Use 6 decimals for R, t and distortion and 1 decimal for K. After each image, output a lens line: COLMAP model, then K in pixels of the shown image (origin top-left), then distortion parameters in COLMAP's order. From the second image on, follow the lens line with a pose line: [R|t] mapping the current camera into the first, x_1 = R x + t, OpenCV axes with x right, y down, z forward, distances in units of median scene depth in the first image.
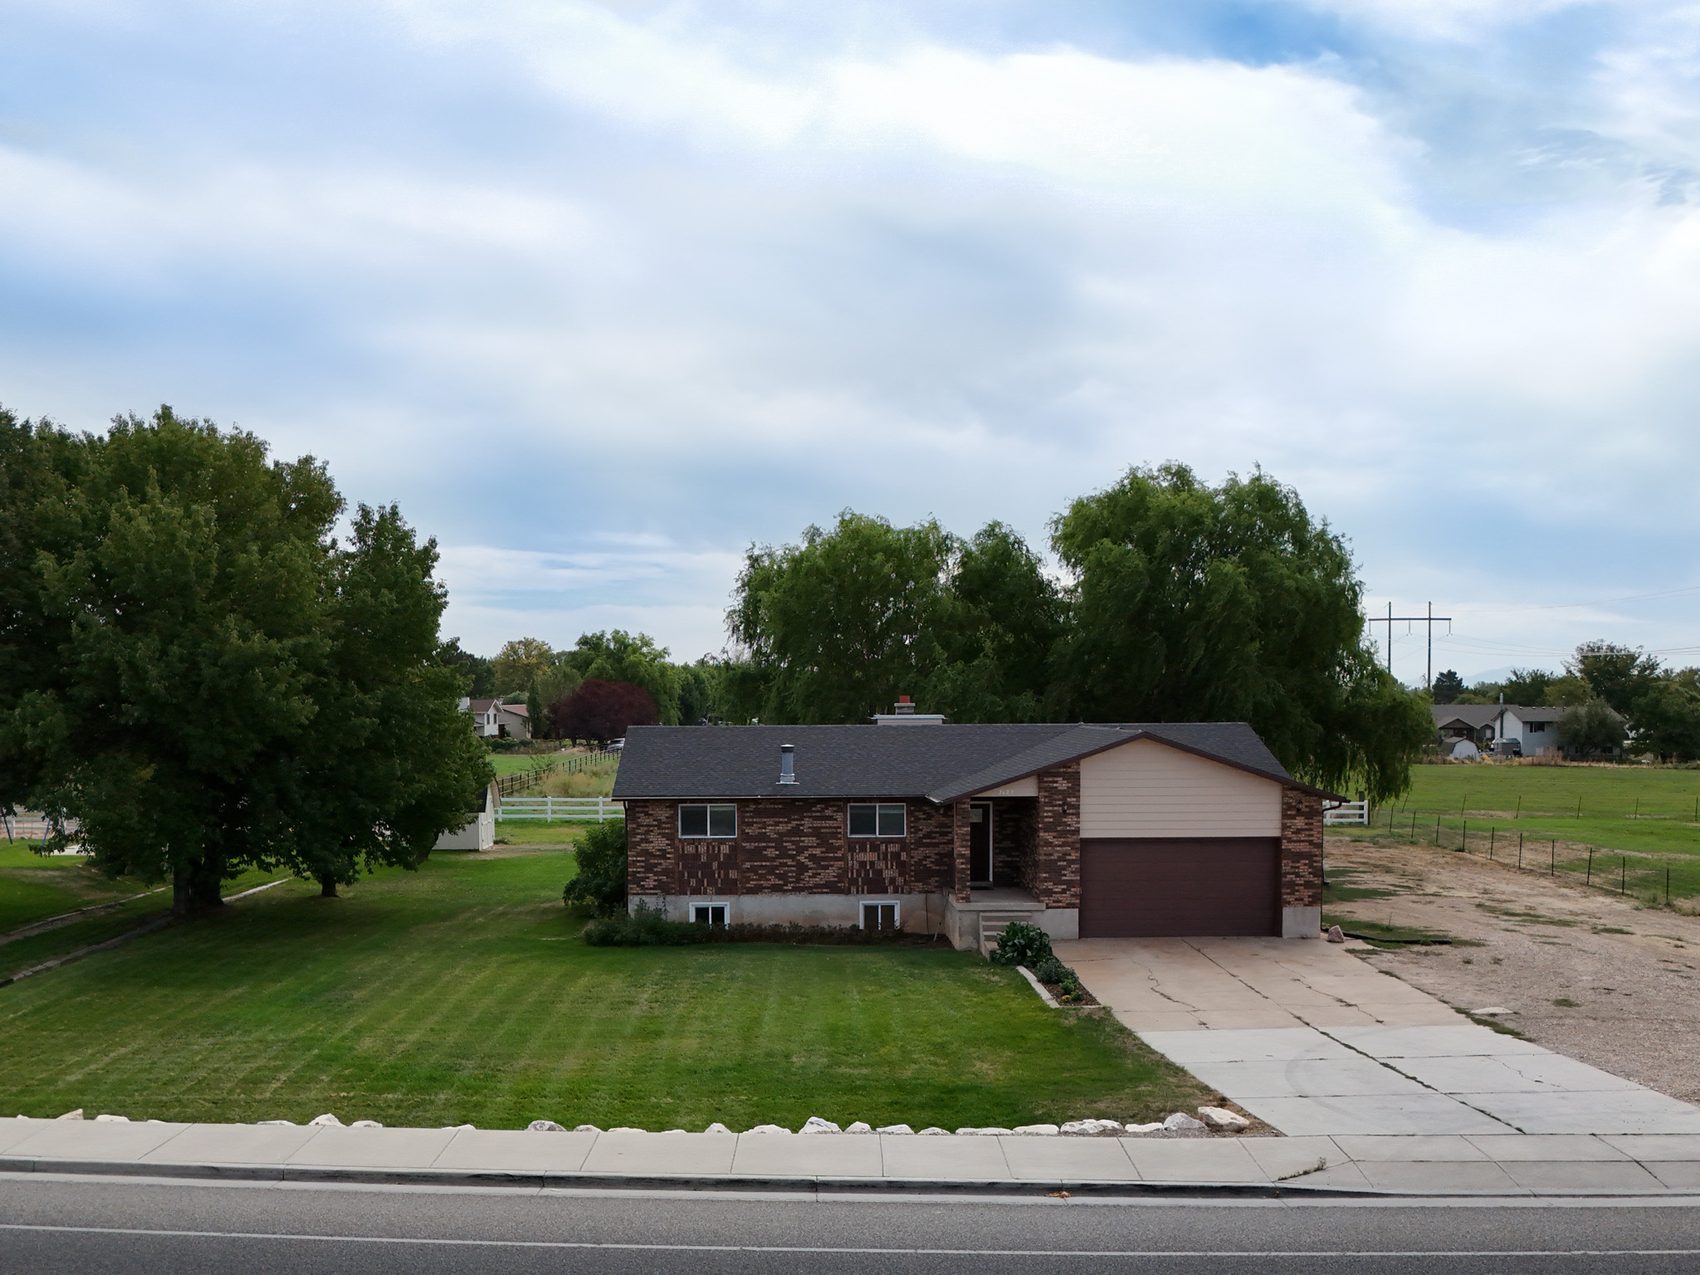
lens RADIAL K [[1675.7, 0, 768.8], [0, 1675.7, 835.8], [0, 0, 1]] dist [-0.052637, -0.117186]
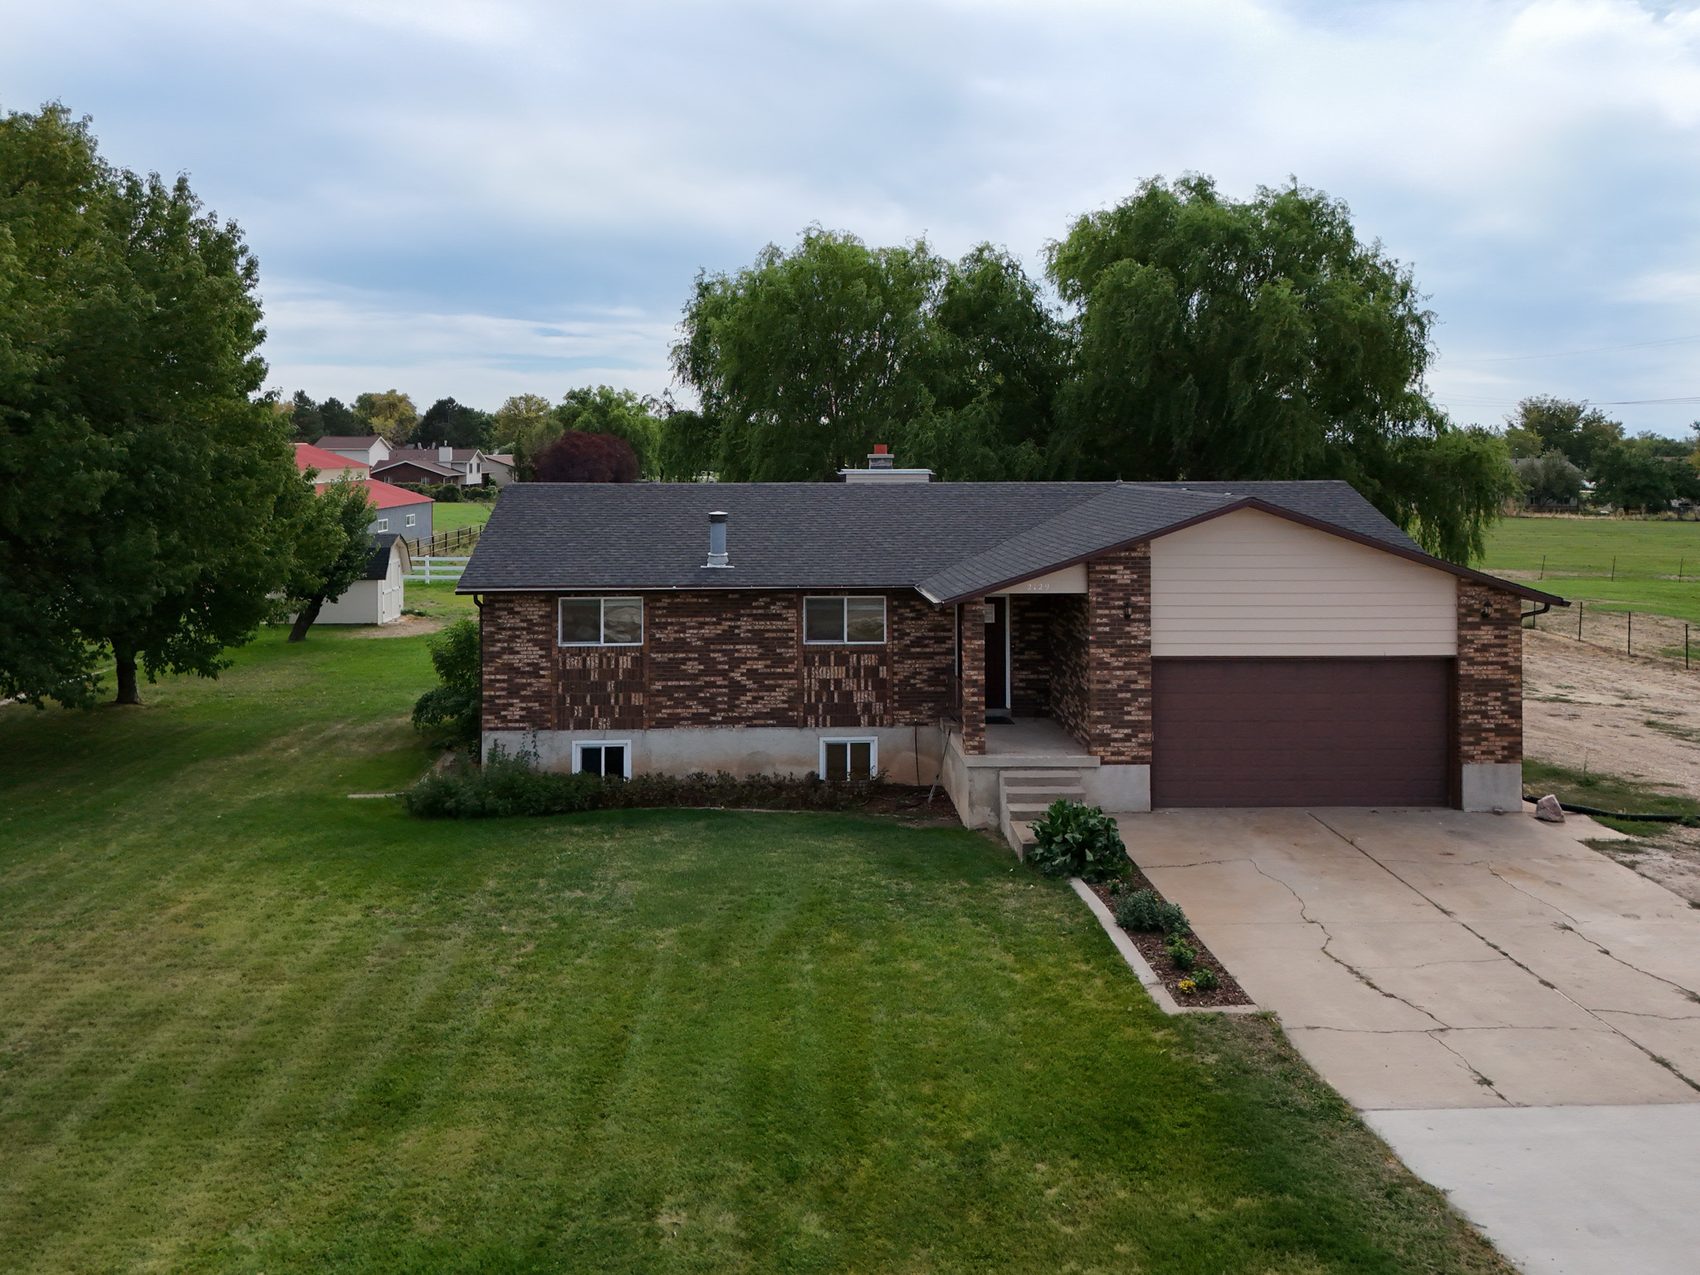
lens RADIAL K [[1449.3, 0, 807.5], [0, 1449.3, 464.1], [0, 0, 1]] dist [0.098015, -0.128924]
pose [[0.999308, 0.004417, 0.036936, 0.026388], [-0.001719, 0.997348, -0.072765, -0.030154], [-0.037159, 0.072652, 0.996665, 0.393092]]
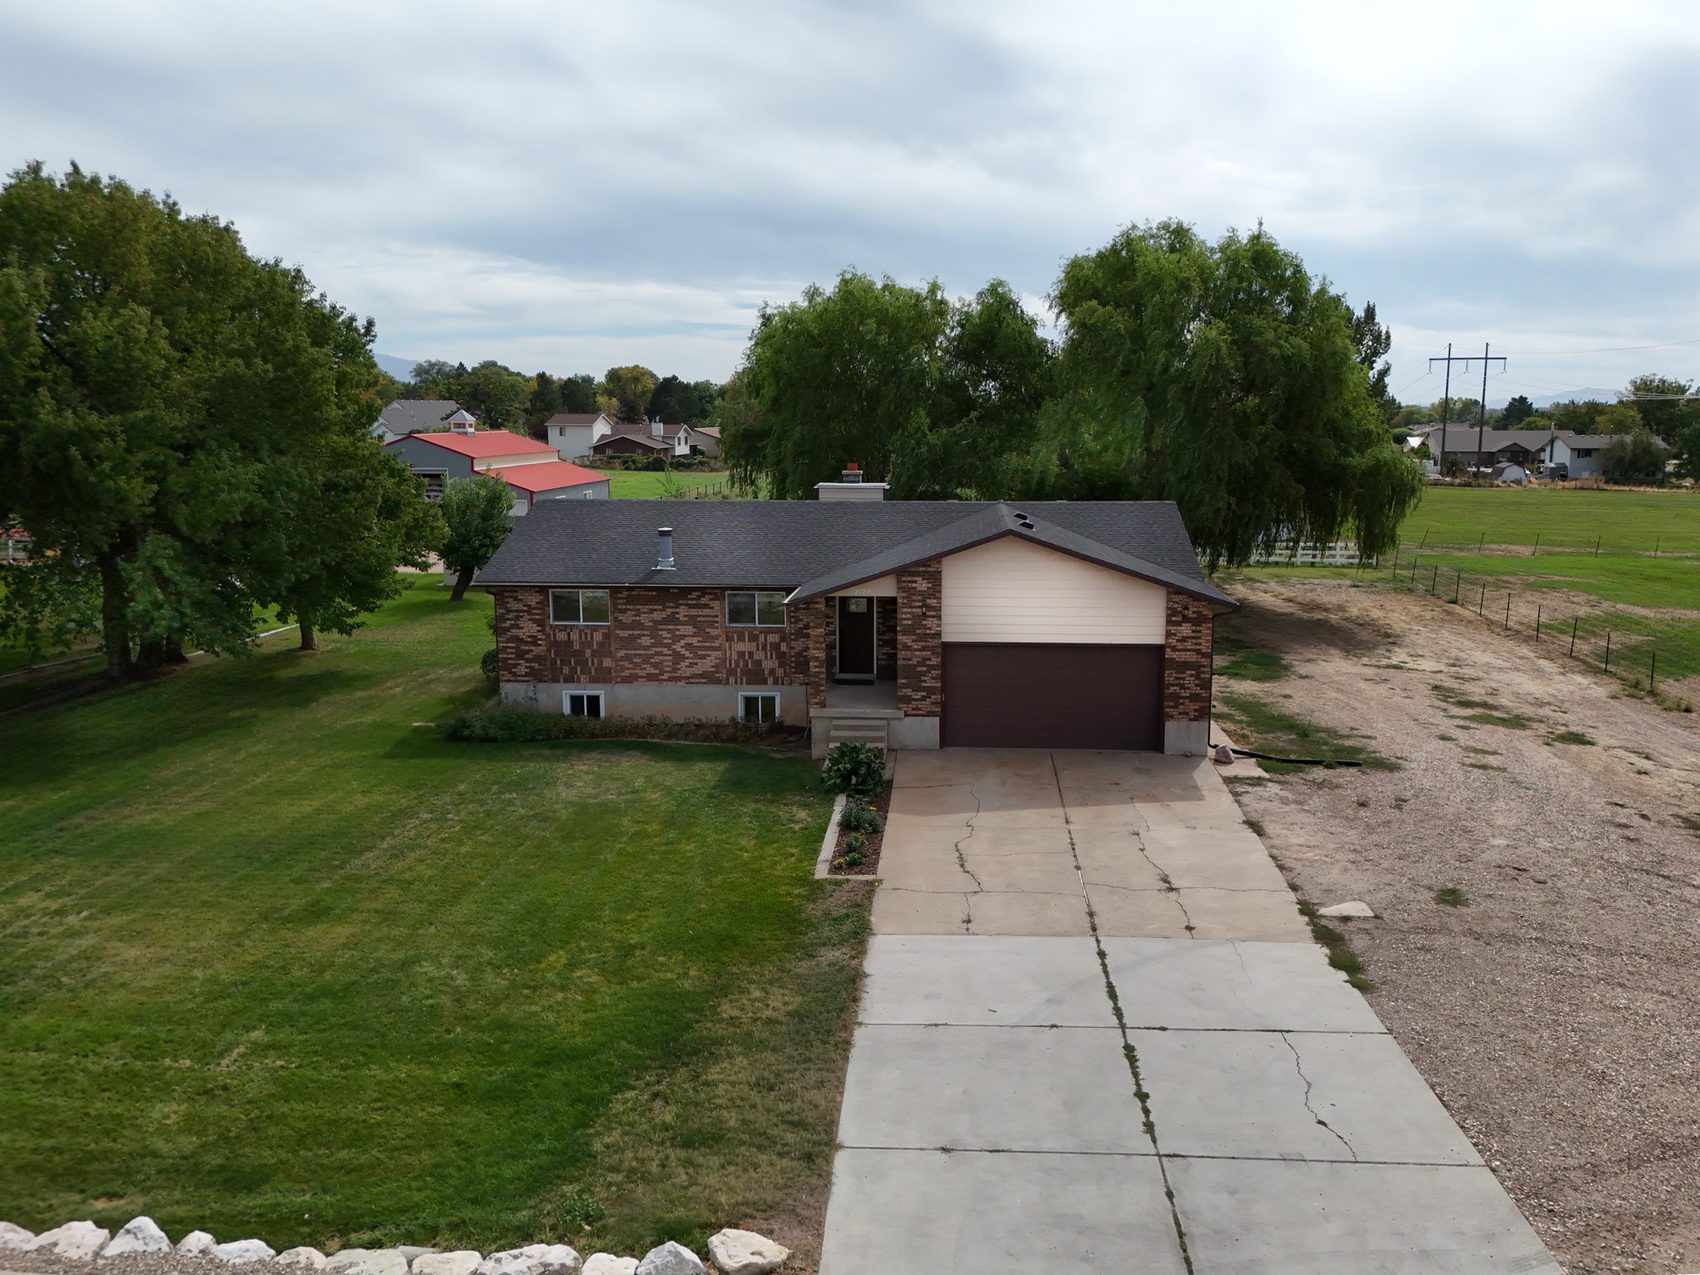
lens RADIAL K [[1288.1, 0, 901.5], [0, 1288.1, 624.7], [0, 0, 1]] dist [0.088745, -0.134810]
pose [[0.998423, 0.016042, -0.053800, 0.187524], [-0.011682, 0.996695, 0.080391, -0.060522], [0.054912, -0.079636, 0.995310, 0.270983]]
